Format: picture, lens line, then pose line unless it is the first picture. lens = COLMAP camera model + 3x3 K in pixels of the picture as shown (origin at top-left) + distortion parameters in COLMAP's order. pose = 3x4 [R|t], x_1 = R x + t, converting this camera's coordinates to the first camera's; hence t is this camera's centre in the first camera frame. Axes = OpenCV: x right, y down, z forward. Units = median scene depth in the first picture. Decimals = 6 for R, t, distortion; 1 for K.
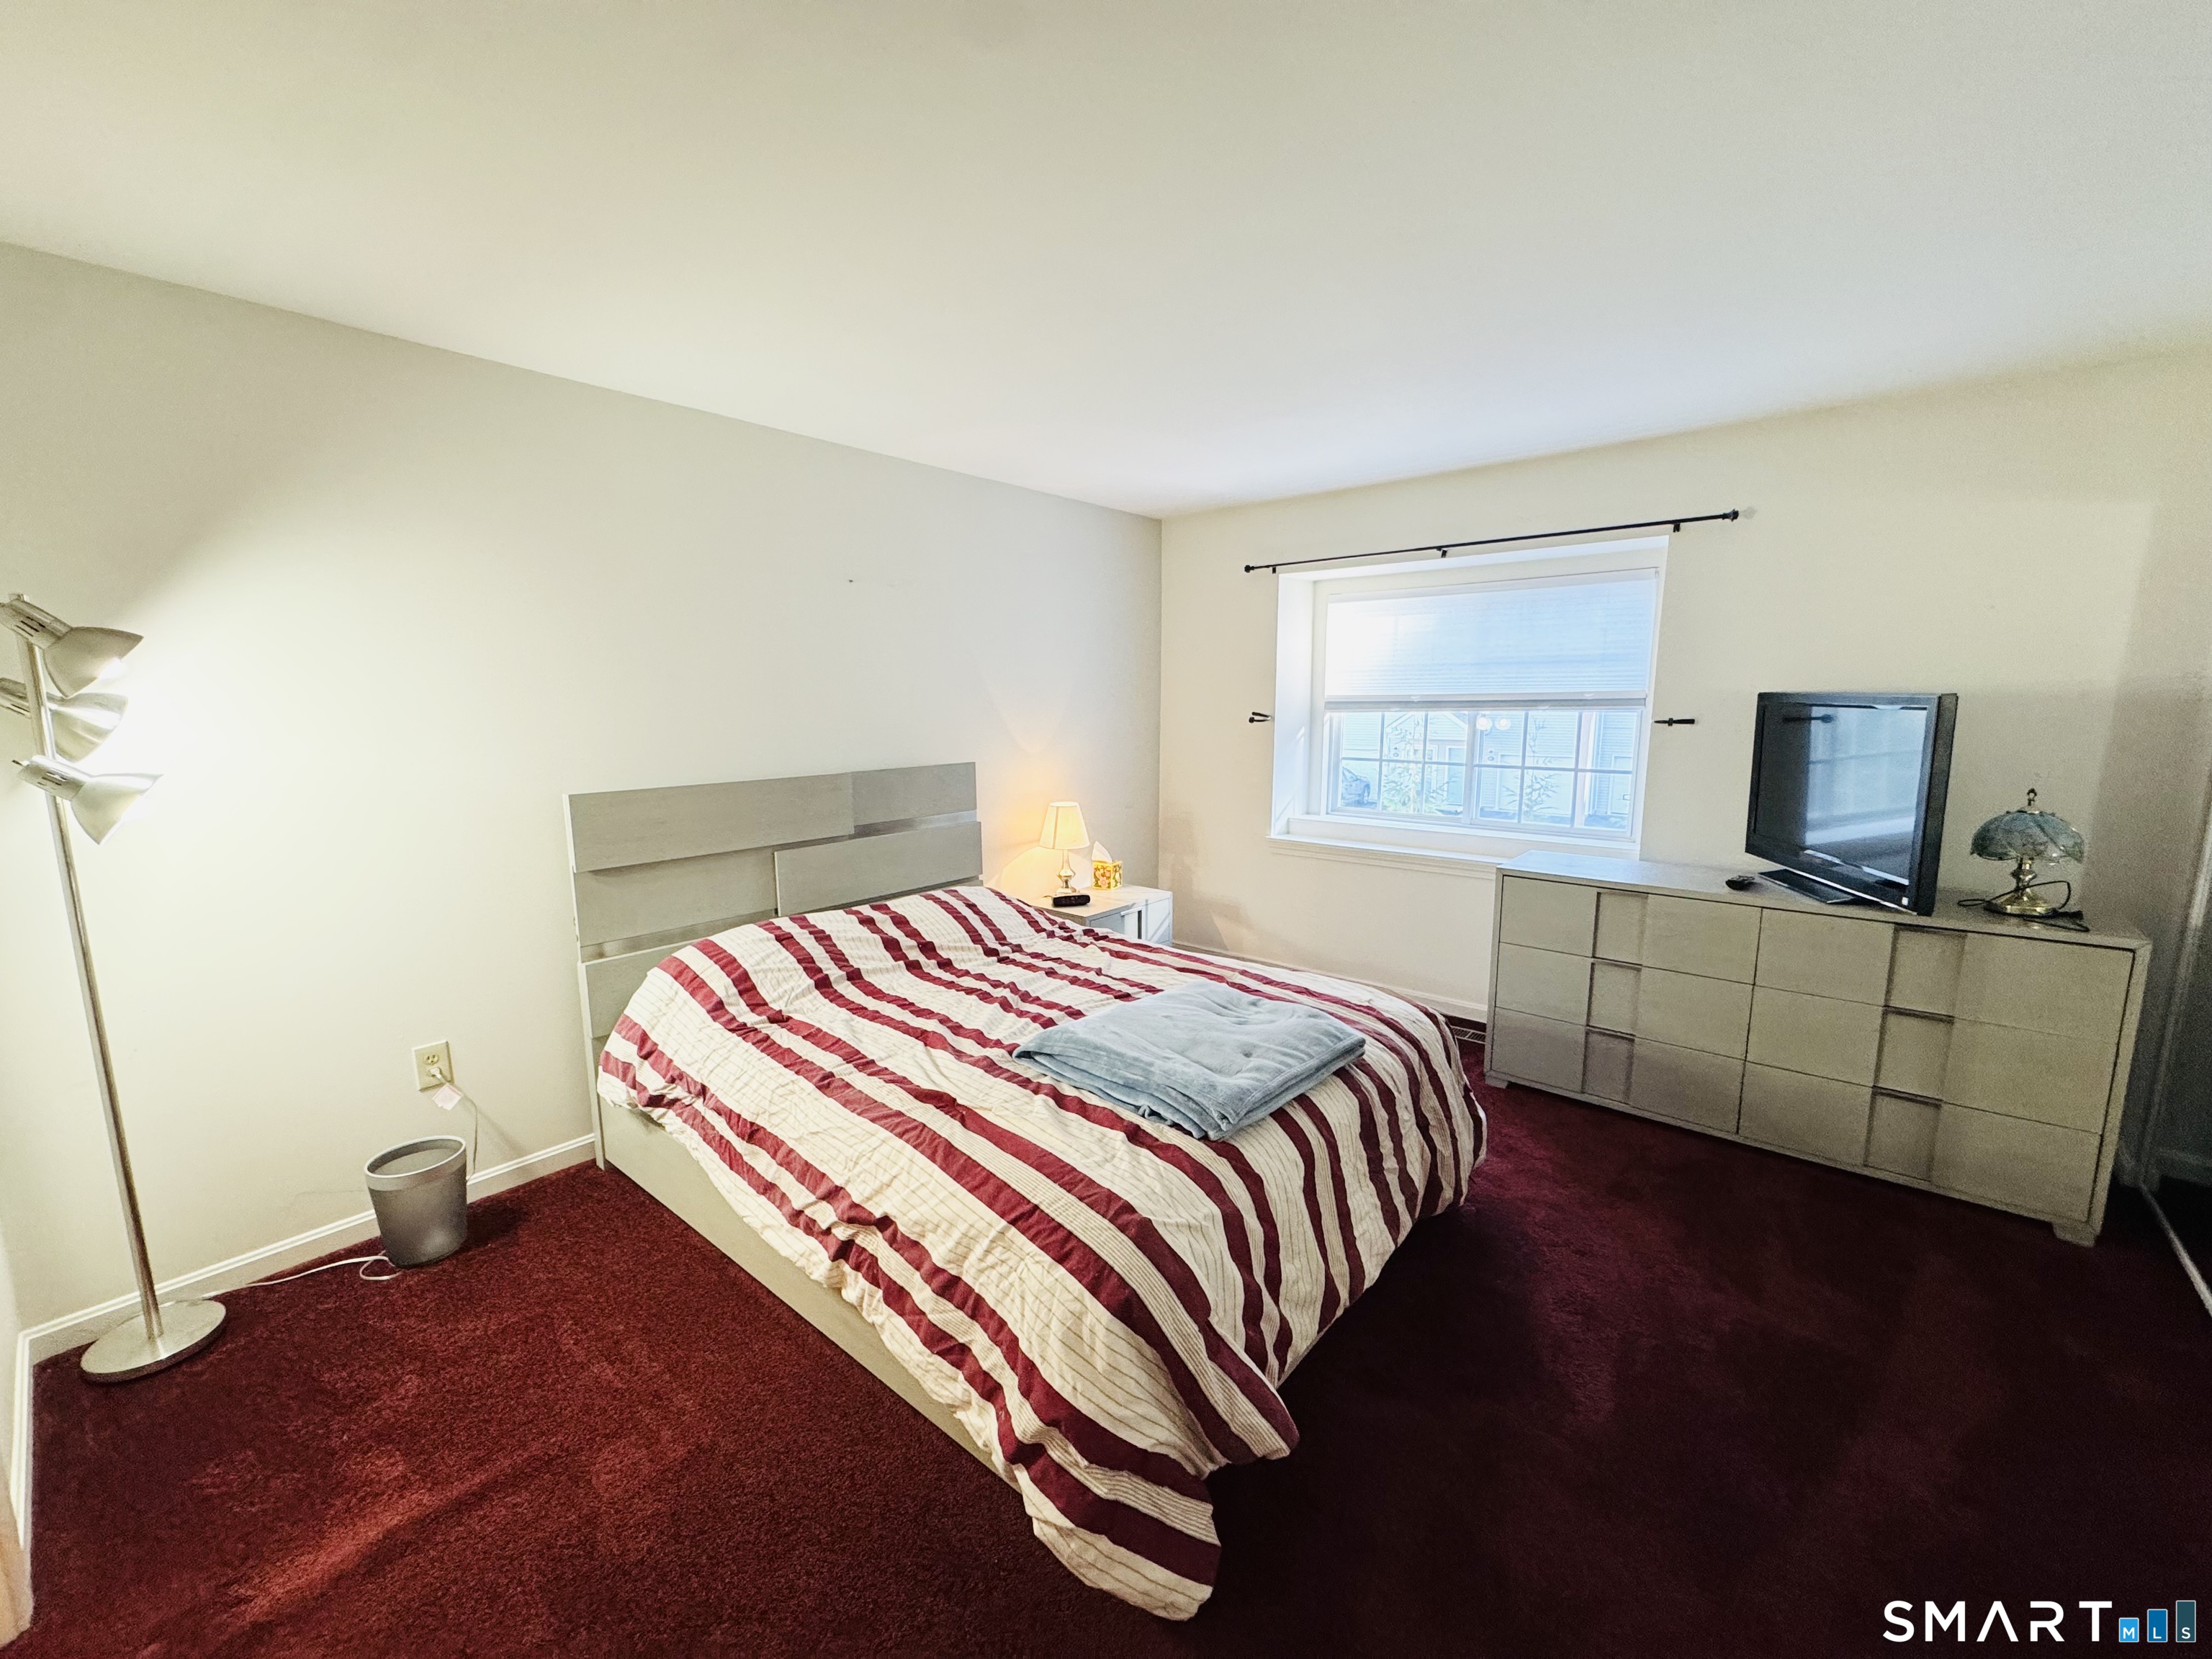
lens RADIAL K [[887.4, 0, 1100.8], [0, 887.4, 822.4], [0, 0, 1]] dist [-0.000734, -0.000099]
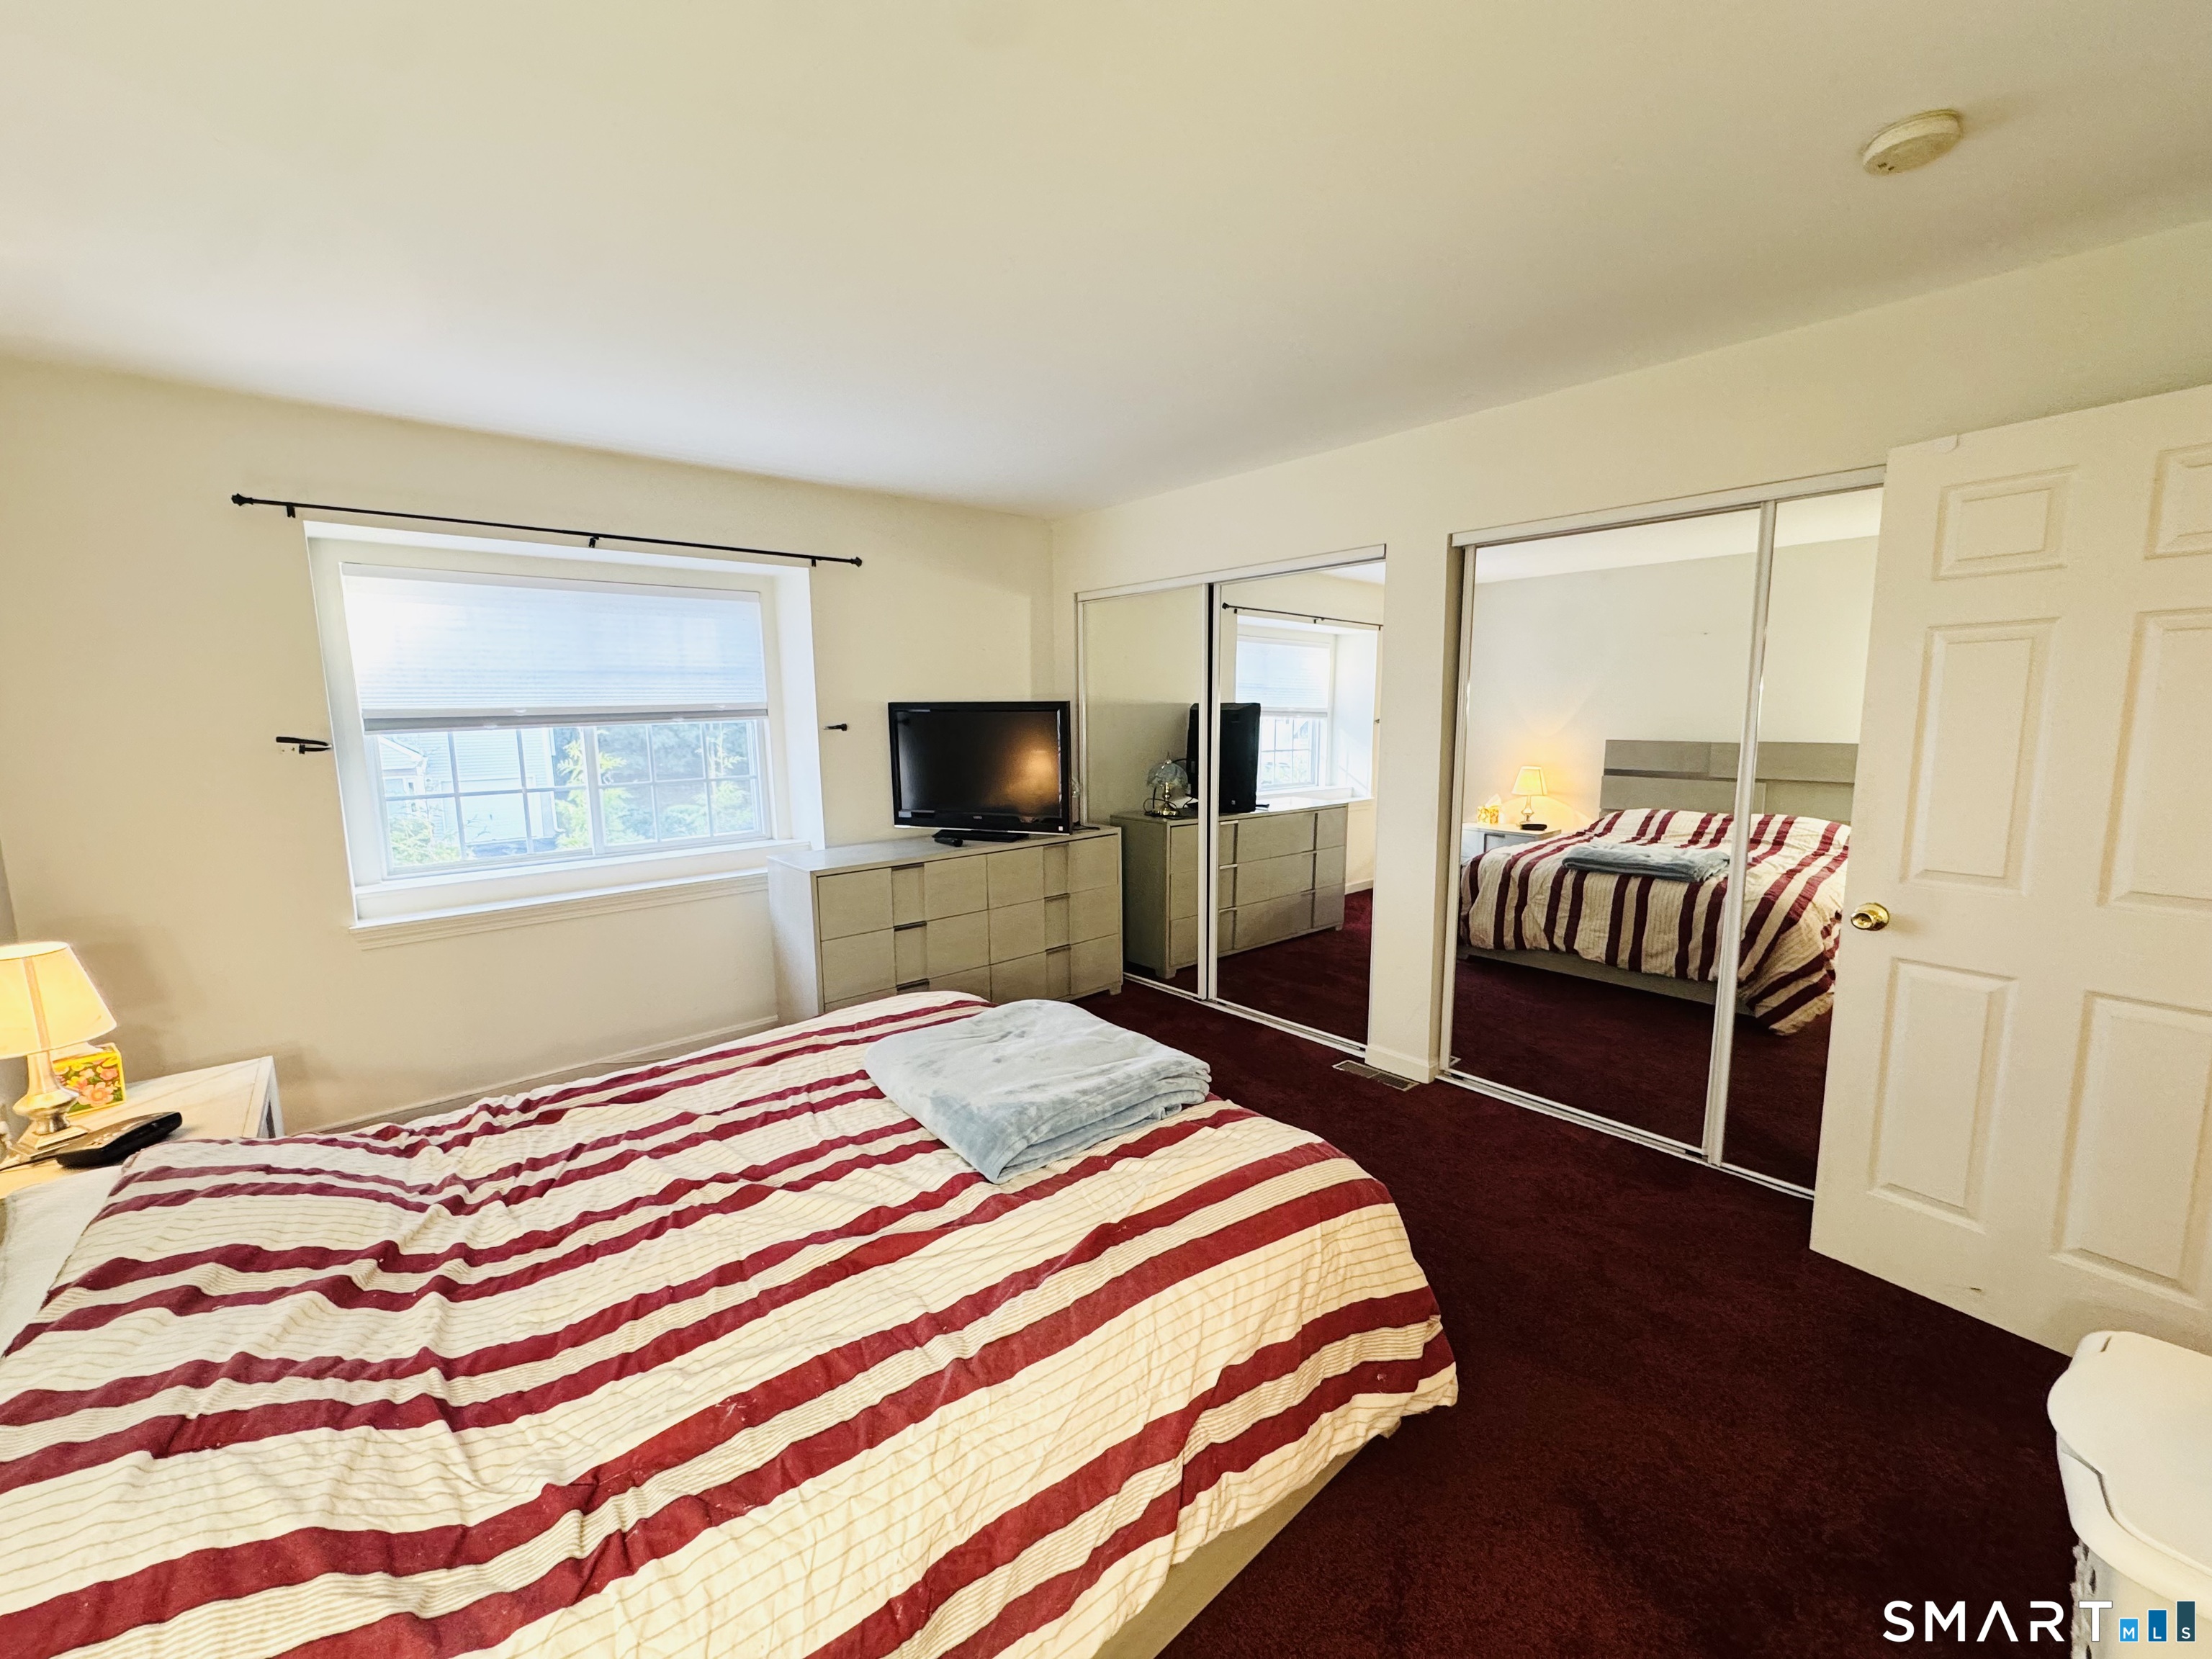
lens RADIAL K [[887.4, 0, 1100.3], [0, 887.4, 836.5], [0, 0, 1]] dist [-0.000734, -0.000099]
pose [[0.139434, -0.142477, 0.979928, -0.588218], [0.155011, 0.980535, 0.120509, -0.070564], [-0.978023, 0.135096, 0.158806, 0.578563]]
